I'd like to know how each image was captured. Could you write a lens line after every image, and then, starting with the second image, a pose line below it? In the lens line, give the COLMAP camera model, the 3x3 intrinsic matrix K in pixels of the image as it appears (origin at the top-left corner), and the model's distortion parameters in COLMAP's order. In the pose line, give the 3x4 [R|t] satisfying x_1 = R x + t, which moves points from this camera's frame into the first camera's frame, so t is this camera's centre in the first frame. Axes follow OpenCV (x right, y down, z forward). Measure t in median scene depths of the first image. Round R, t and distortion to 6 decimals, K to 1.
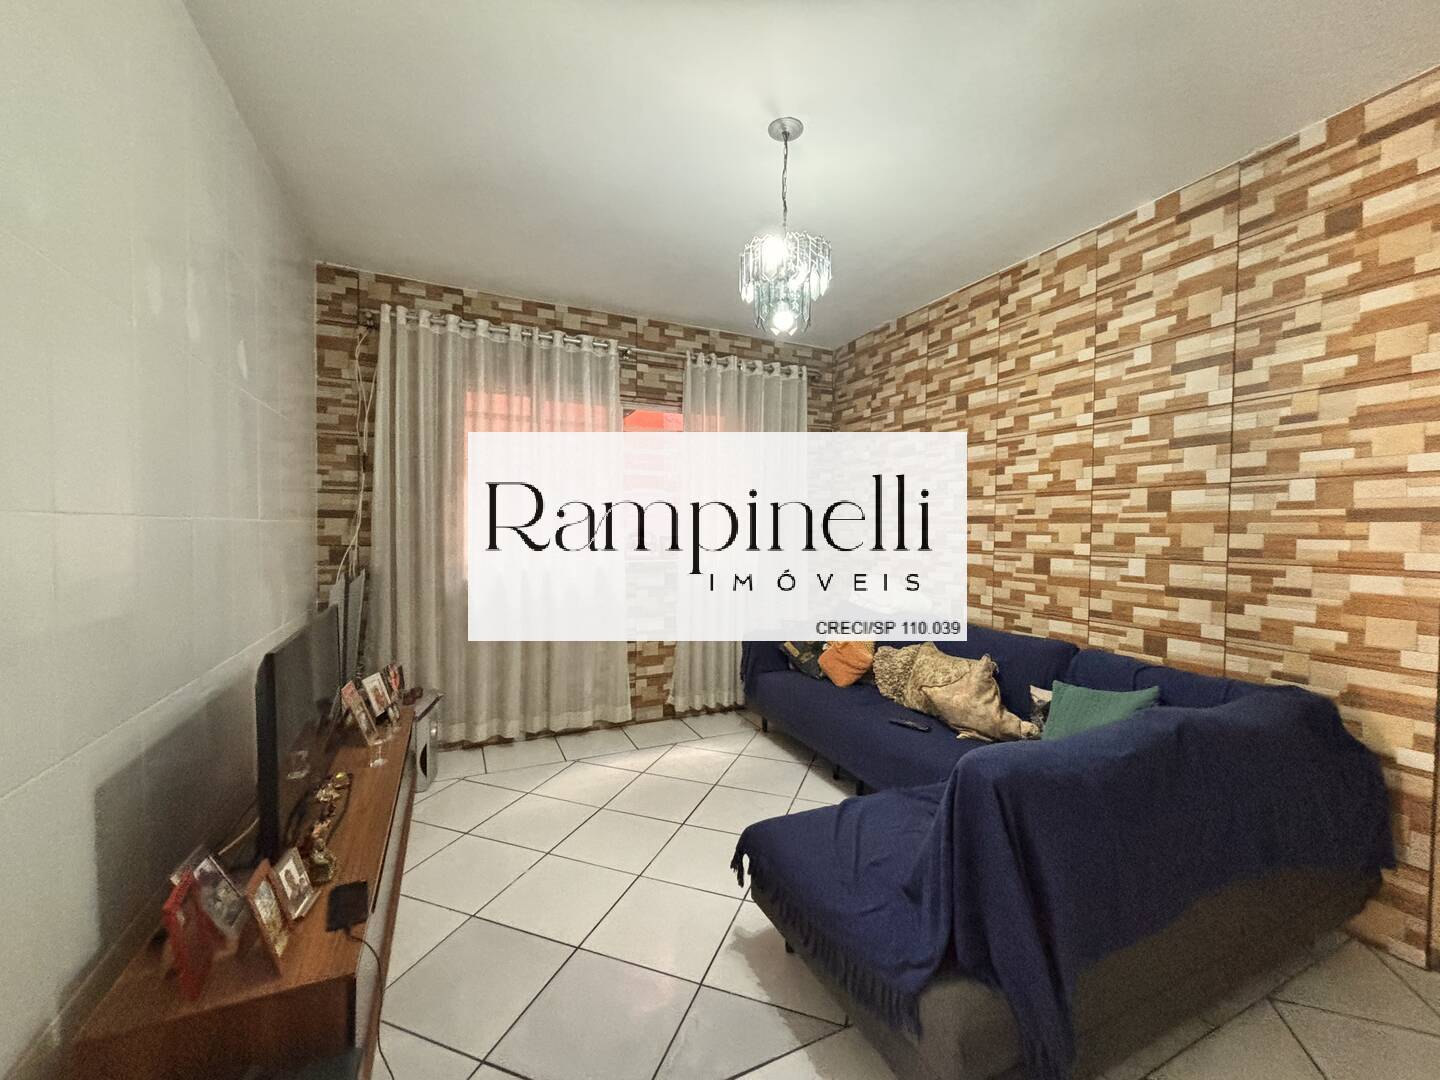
lens RADIAL K [[580.6, 0, 733.9], [0, 580.6, 537.5], [0, 0, 1]] dist [-0.000017, -0.000506]
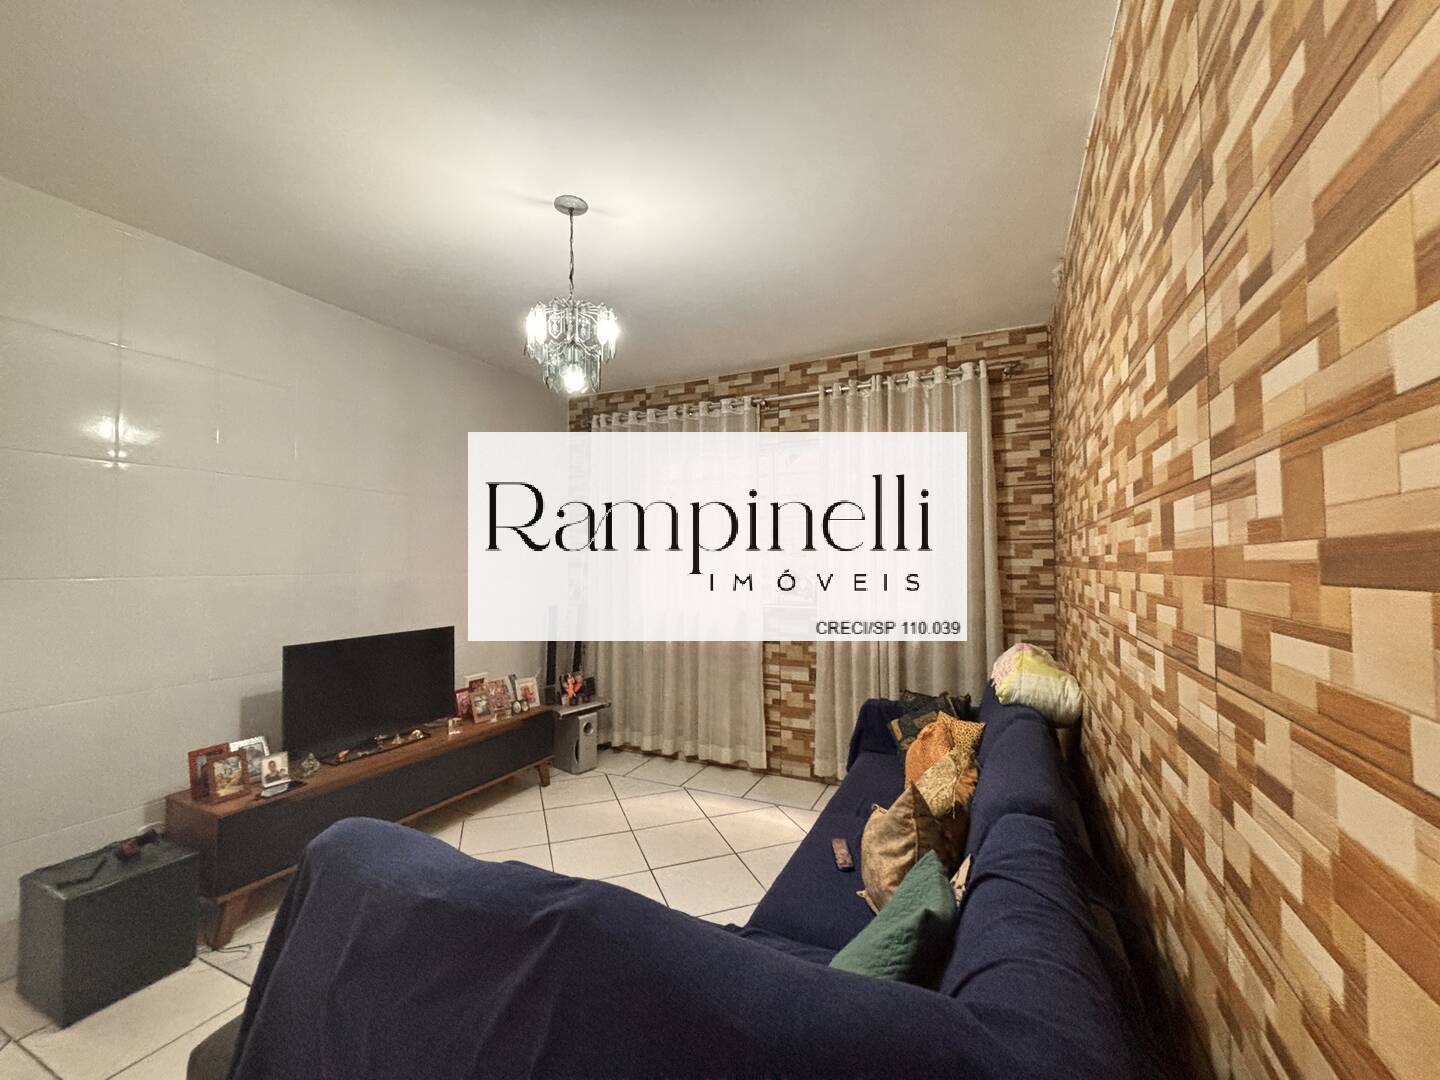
lens RADIAL K [[580.6, 0, 728.4], [0, 580.6, 543.4], [0, 0, 1]] dist [-0.000017, -0.000506]
pose [[0.628094, -0.037964, -0.777211, 0.546057], [-0.005854, 0.998550, -0.053507, -0.015408], [0.778115, 0.038157, 0.626961, 0.304749]]
